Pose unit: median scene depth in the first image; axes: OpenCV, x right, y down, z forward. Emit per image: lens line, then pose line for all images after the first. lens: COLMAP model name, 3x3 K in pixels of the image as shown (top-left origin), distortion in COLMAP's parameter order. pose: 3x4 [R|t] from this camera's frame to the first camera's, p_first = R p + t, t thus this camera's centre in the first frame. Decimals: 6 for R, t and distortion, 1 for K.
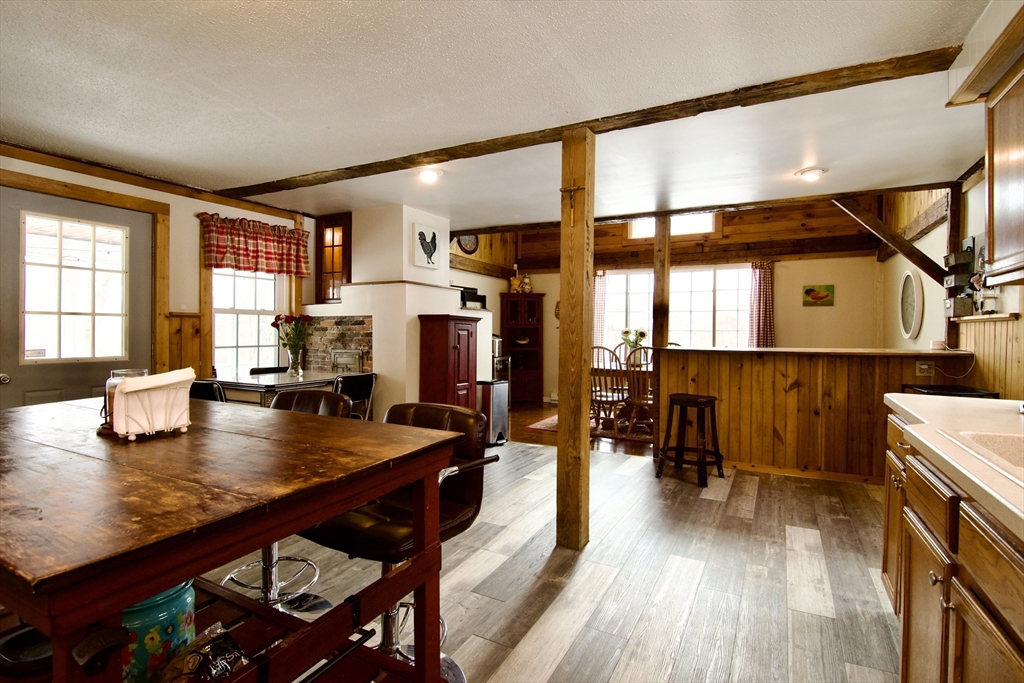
lens RADIAL K [[480.8, 0, 512.0], [0, 480.8, 341.5], [0, 0, 1]] dist [-0.000828, -0.000206]
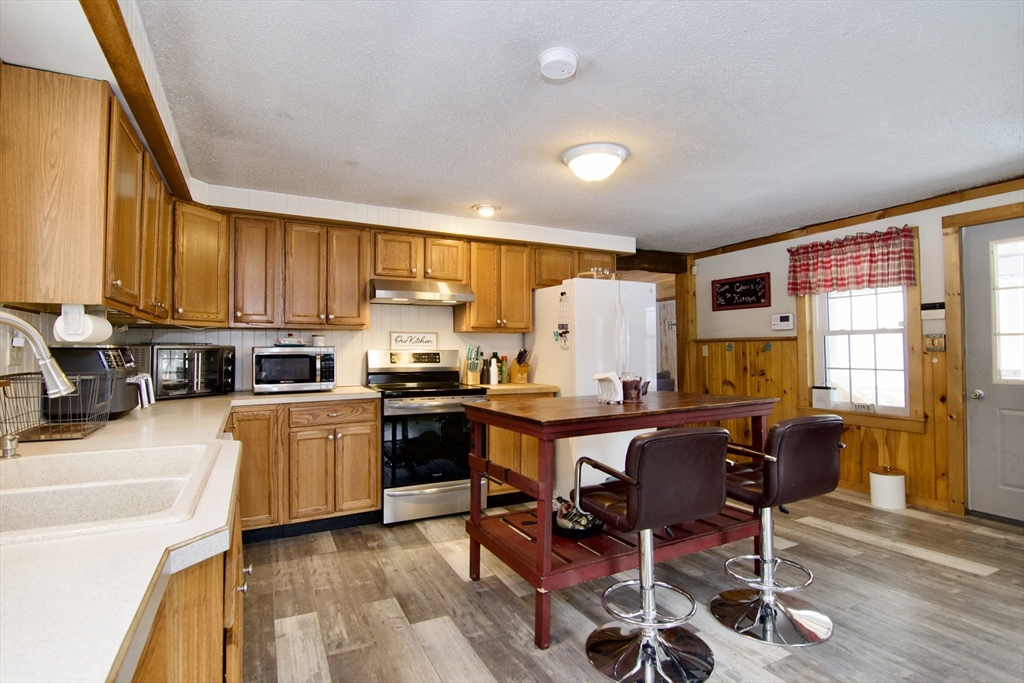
lens RADIAL K [[505.7, 0, 512.0], [0, 505.7, 341.5], [0, 0, 1]] dist [-0.001066, -0.012683]
pose [[-0.555248, -0.018987, -0.831468, 0.358595], [-0.017741, 0.999782, -0.010983, -0.009925], [0.831495, 0.008653, -0.555464, 0.498339]]
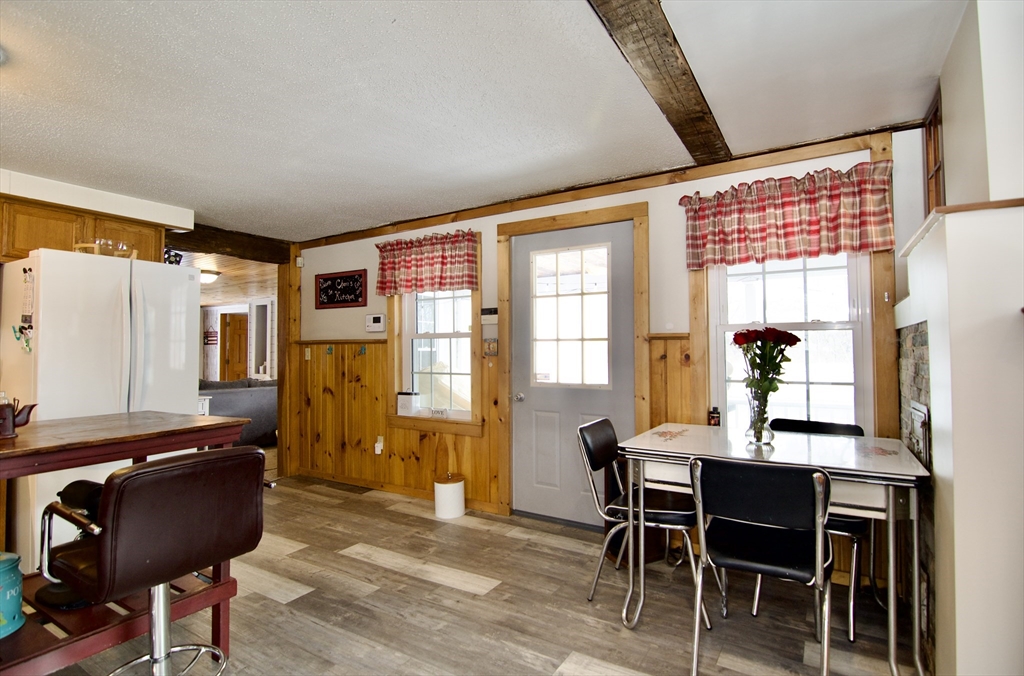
lens RADIAL K [[507.5, 0, 505.0], [0, 507.5, 336.3], [0, 0, 1]] dist [-0.001819, -0.000598]
pose [[-0.048838, -0.035137, -0.998188, 0.127554], [-0.021558, 0.999185, -0.034118, -0.019410], [0.998574, 0.019853, -0.049556, 0.688268]]
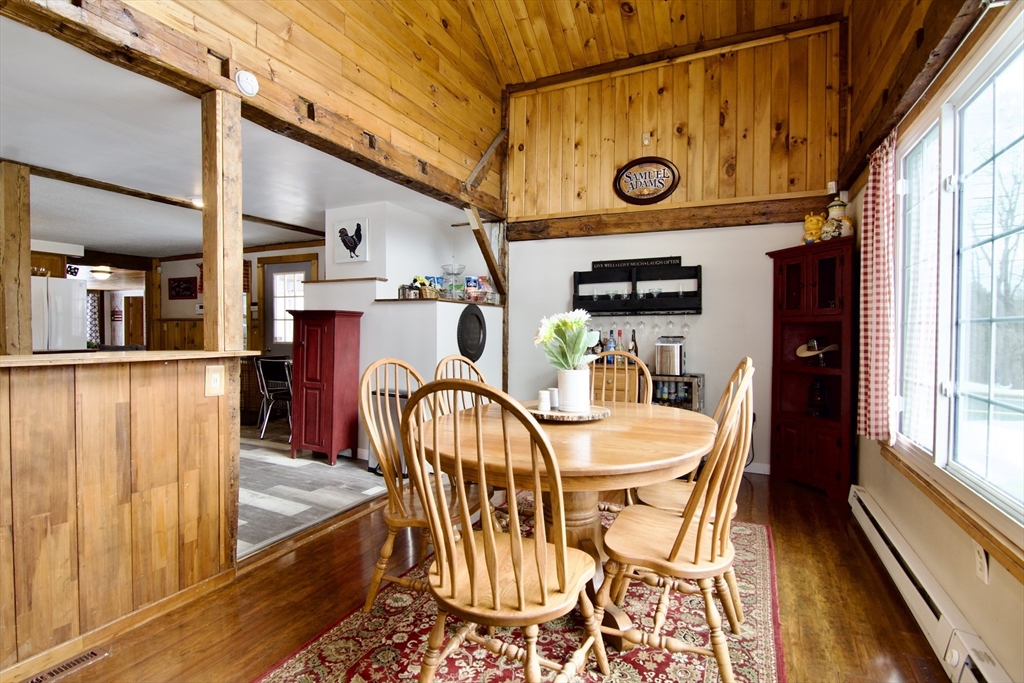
lens RADIAL K [[505.7, 0, 512.0], [0, 505.7, 341.5], [0, 0, 1]] dist [-0.001066, -0.012683]
pose [[0.058962, 0.014936, -0.998148, 0.924644], [-0.028582, 0.999503, 0.013268, -0.016661], [0.997851, 0.027747, 0.059359, 1.347188]]
